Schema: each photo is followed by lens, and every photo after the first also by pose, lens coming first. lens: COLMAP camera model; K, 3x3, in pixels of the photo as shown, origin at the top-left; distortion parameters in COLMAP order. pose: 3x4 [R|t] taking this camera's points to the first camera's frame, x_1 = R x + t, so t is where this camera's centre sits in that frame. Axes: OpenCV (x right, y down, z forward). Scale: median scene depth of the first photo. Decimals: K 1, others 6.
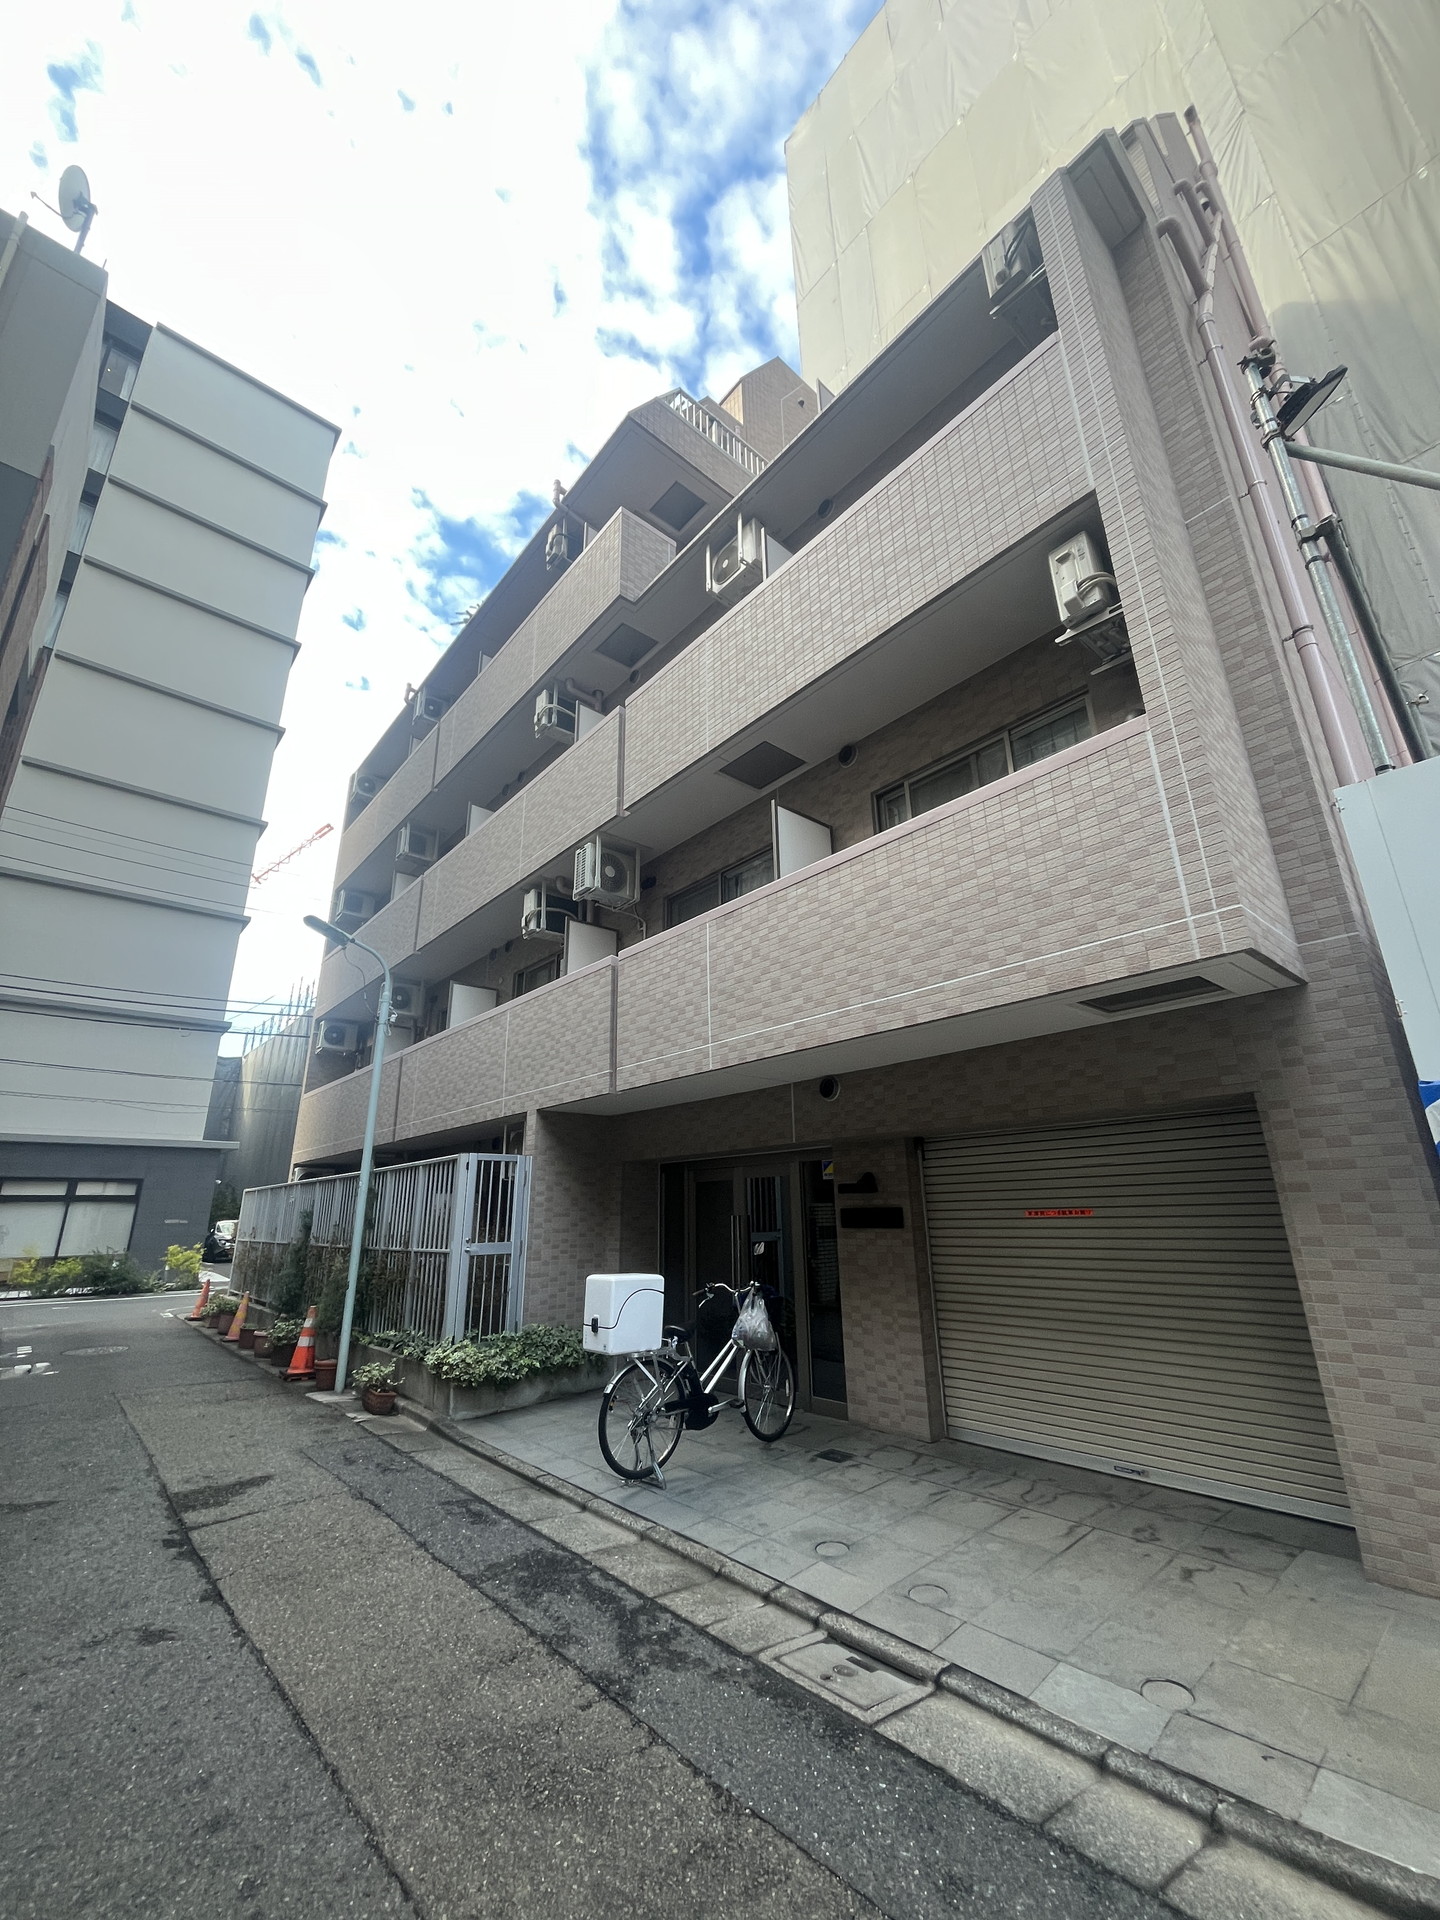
lens RADIAL K [[771.2, 0, 720.0], [0, 771.2, 960.0], [0, 0, 1]] dist [-0.002221, -0.000076]
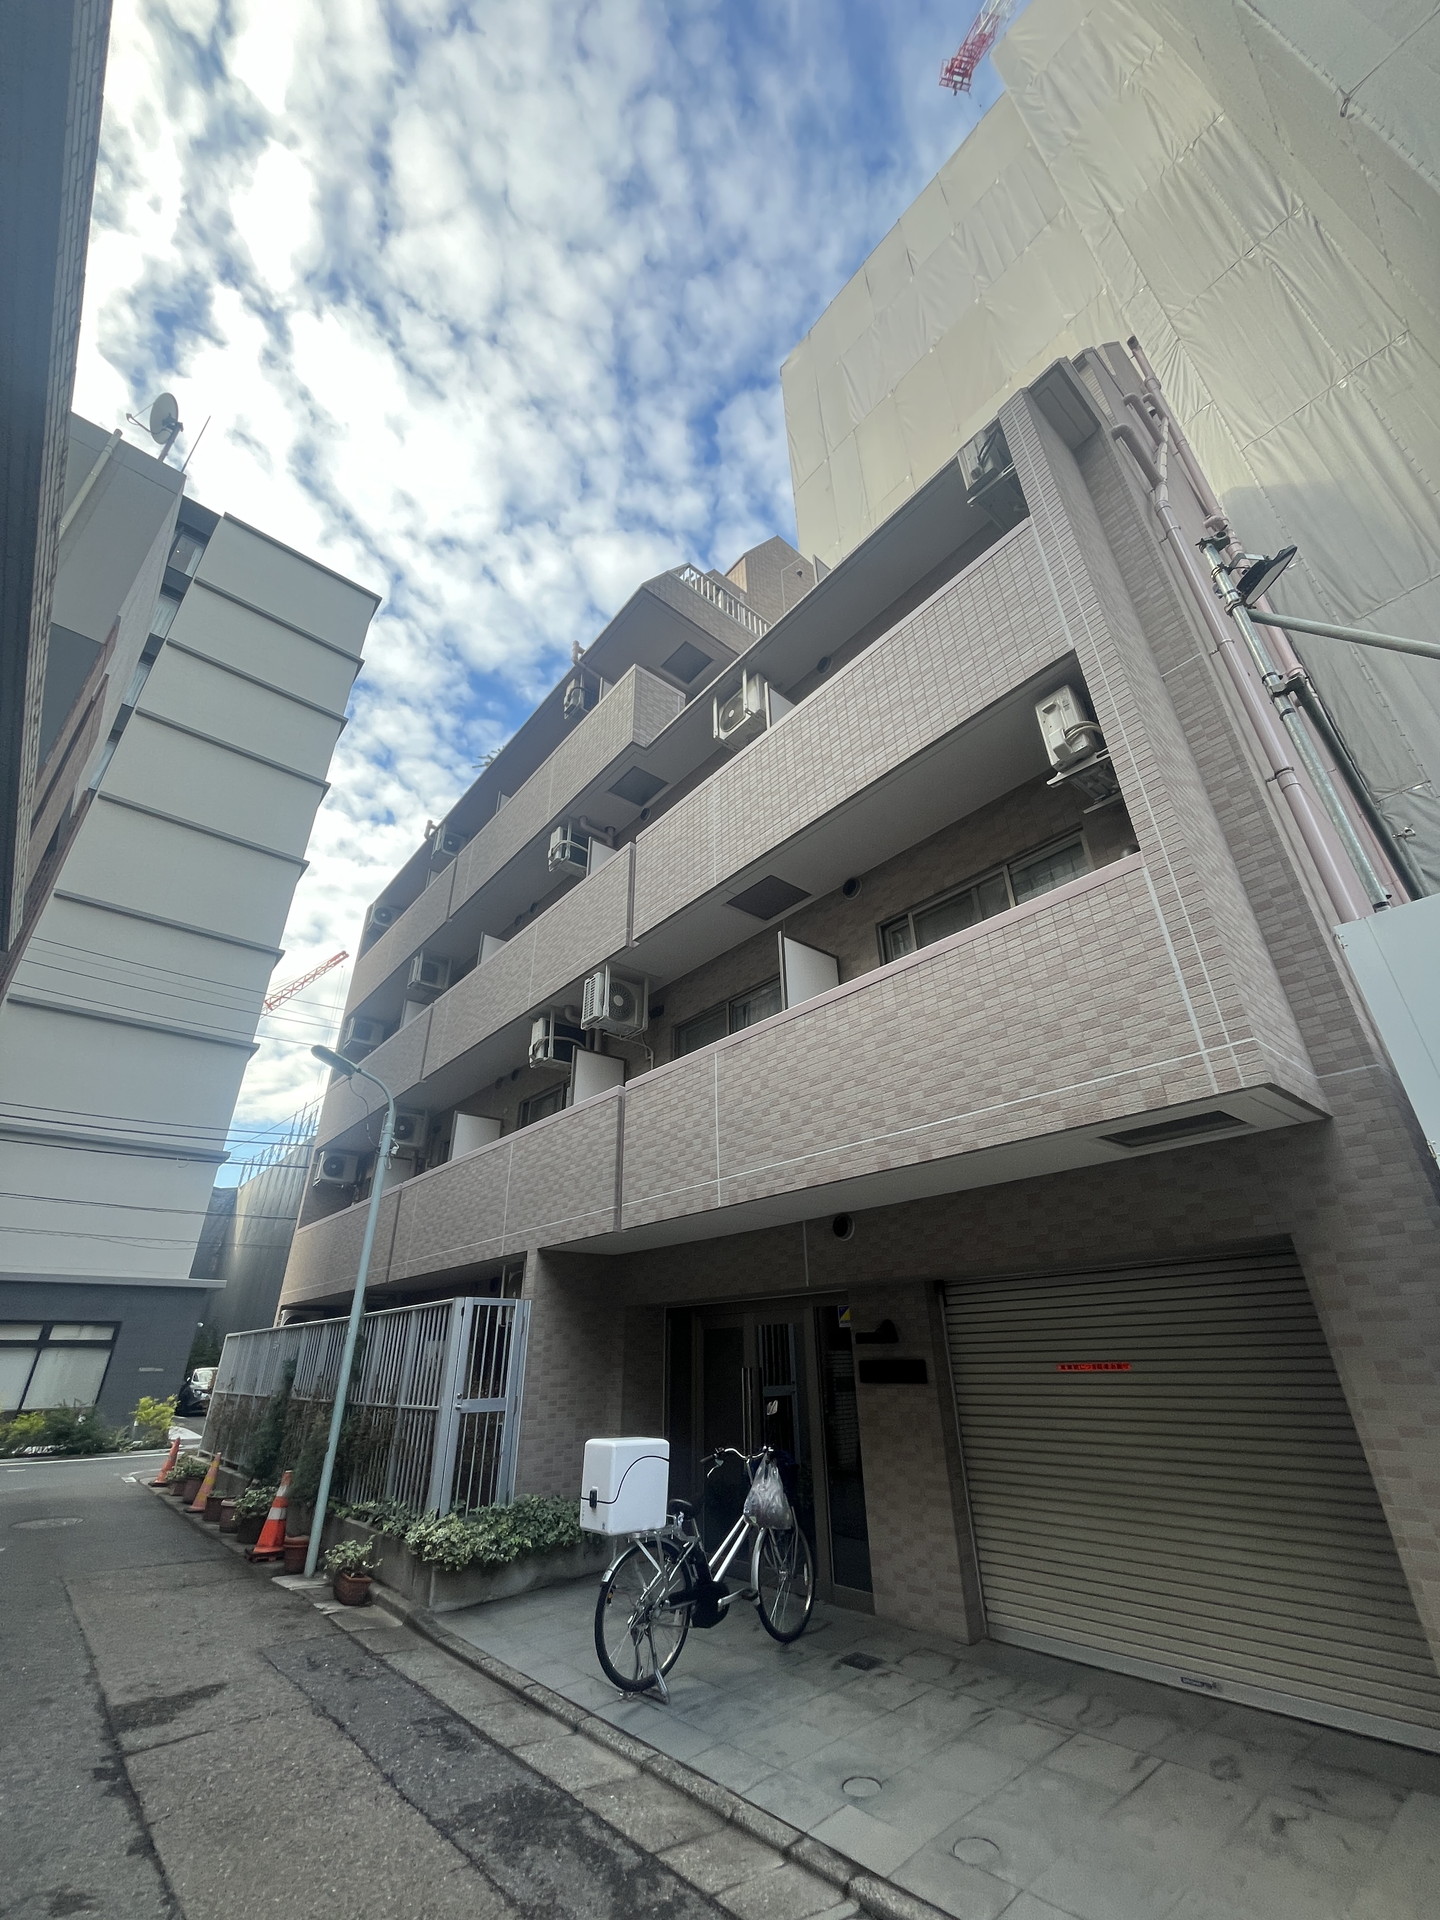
lens RADIAL K [[771.2, 0, 720.0], [0, 771.2, 960.0], [0, 0, 1]] dist [-0.002221, -0.000076]
pose [[0.999938, -0.004975, -0.009921, 0.000011], [0.003334, 0.987267, -0.159036, -0.010031], [0.010586, 0.158993, 0.987223, 0.000069]]
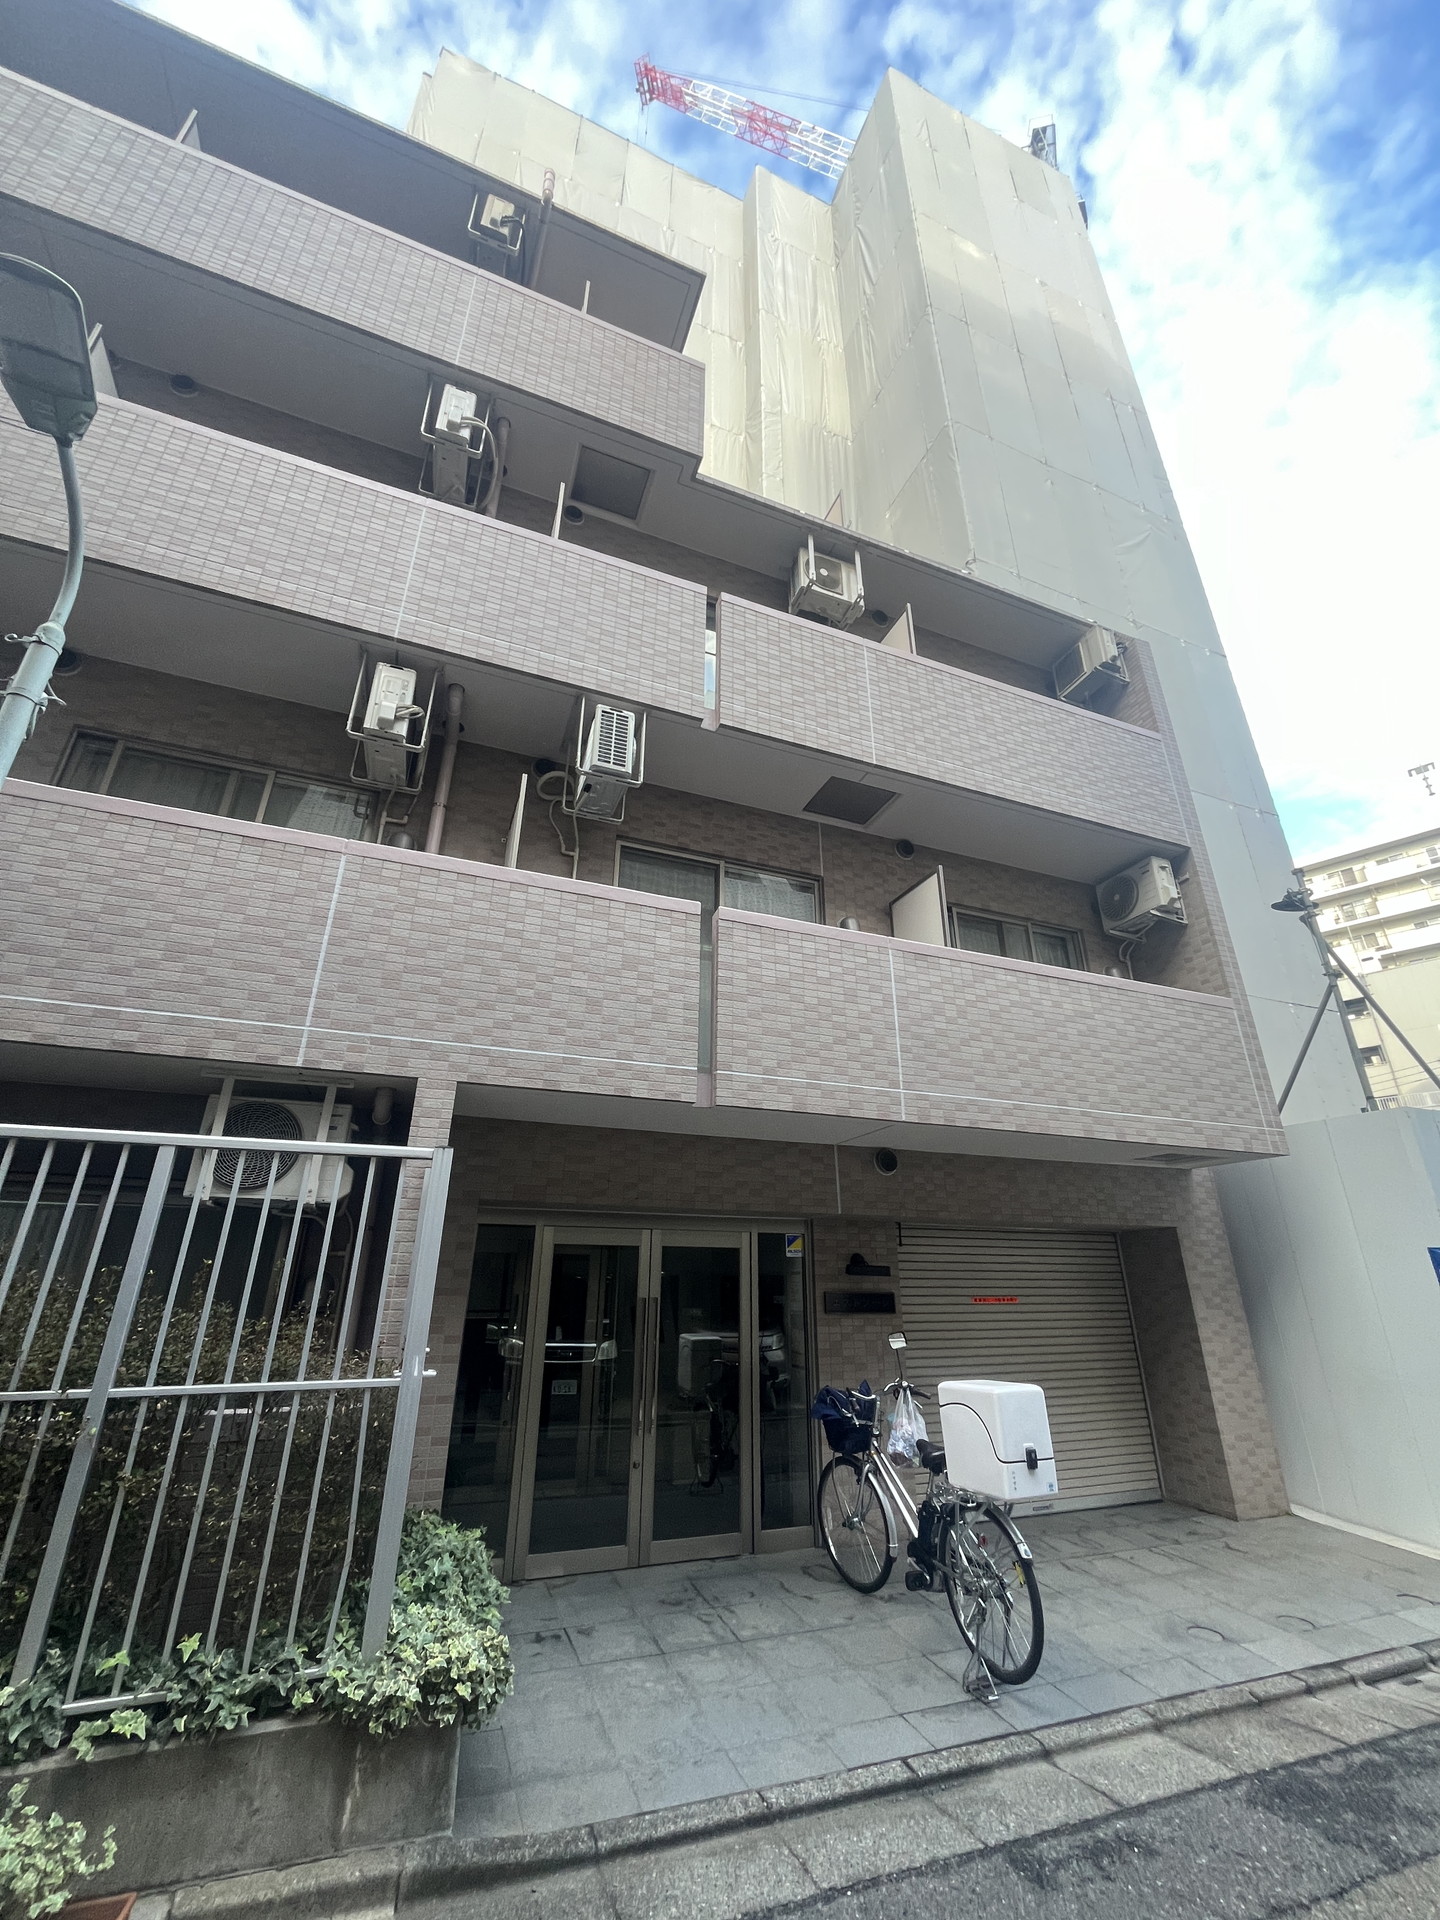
lens RADIAL K [[771.2, 0, 720.0], [0, 771.2, 960.0], [0, 0, 1]] dist [-0.002221, -0.000076]
pose [[0.340073, 0.383560, 0.858622, -0.962045], [-0.306127, 0.908461, -0.284577, 0.313825], [-0.889178, -0.166070, 0.426361, 0.938385]]
